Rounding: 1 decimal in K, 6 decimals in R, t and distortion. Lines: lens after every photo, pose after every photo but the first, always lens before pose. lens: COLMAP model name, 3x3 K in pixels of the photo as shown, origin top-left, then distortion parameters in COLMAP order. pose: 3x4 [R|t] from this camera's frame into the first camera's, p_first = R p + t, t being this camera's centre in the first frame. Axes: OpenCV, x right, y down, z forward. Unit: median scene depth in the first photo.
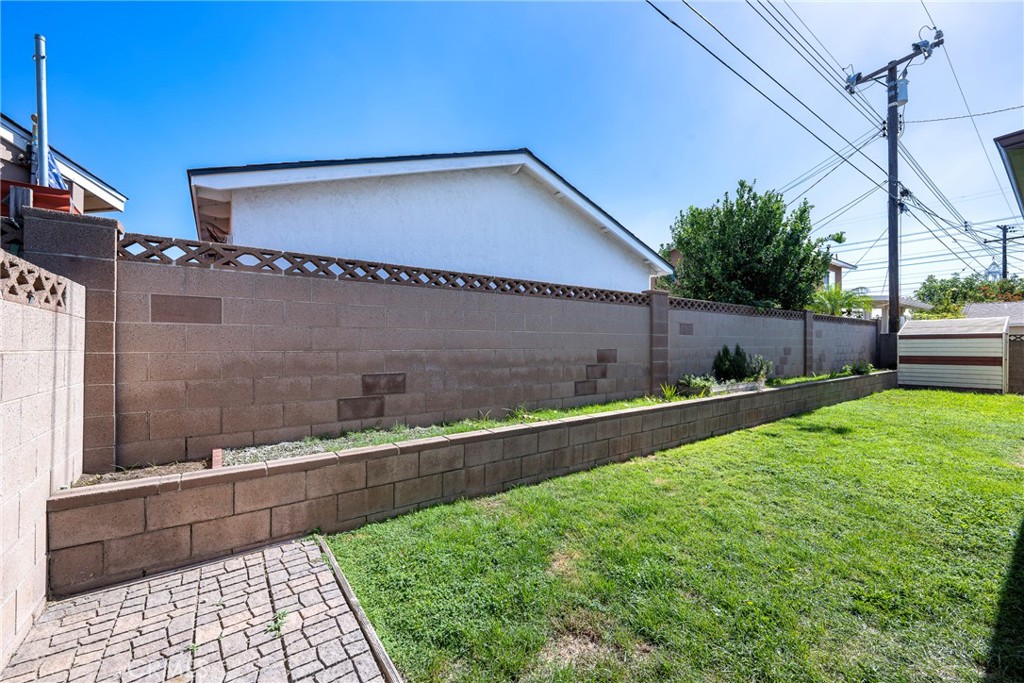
lens RADIAL K [[406.3, 0, 511.5], [0, 406.3, 345.9], [0, 0, 1]] dist [-0.000628, -0.000335]
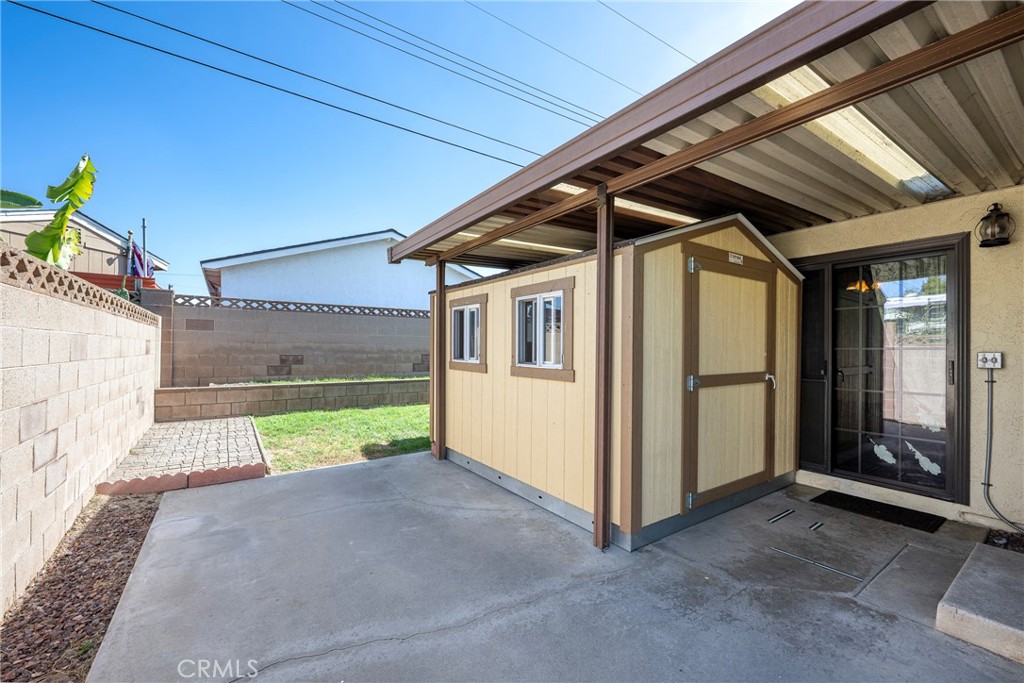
lens RADIAL K [[417.5, 0, 514.6], [0, 417.5, 349.0], [0, 0, 1]] dist [0.000390, -0.000030]
pose [[0.999652, 0.011134, -0.023895, 0.905367], [-0.011059, 0.999933, 0.003275, 0.020057], [0.023930, -0.003010, 0.999709, -1.148923]]
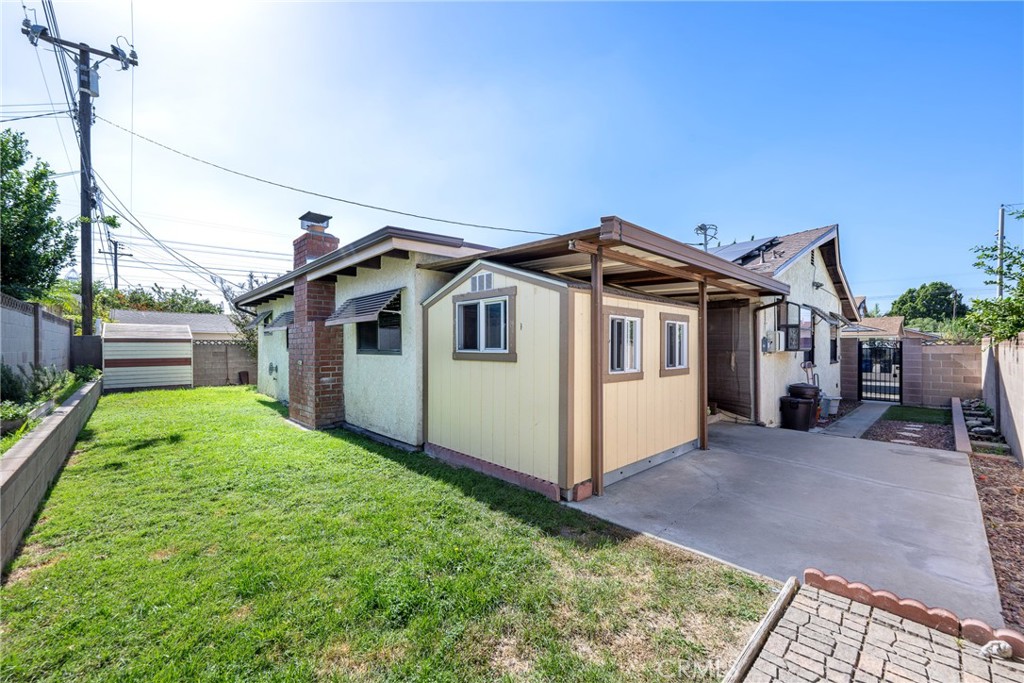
lens RADIAL K [[406.3, 0, 511.5], [0, 406.3, 345.9], [0, 0, 1]] dist [-0.000628, -0.000335]
pose [[-0.124401, 0.005168, 0.992219, -0.321054], [0.000567, 0.999987, -0.005137, -0.005545], [-0.992232, -0.000076, -0.124402, 0.436324]]
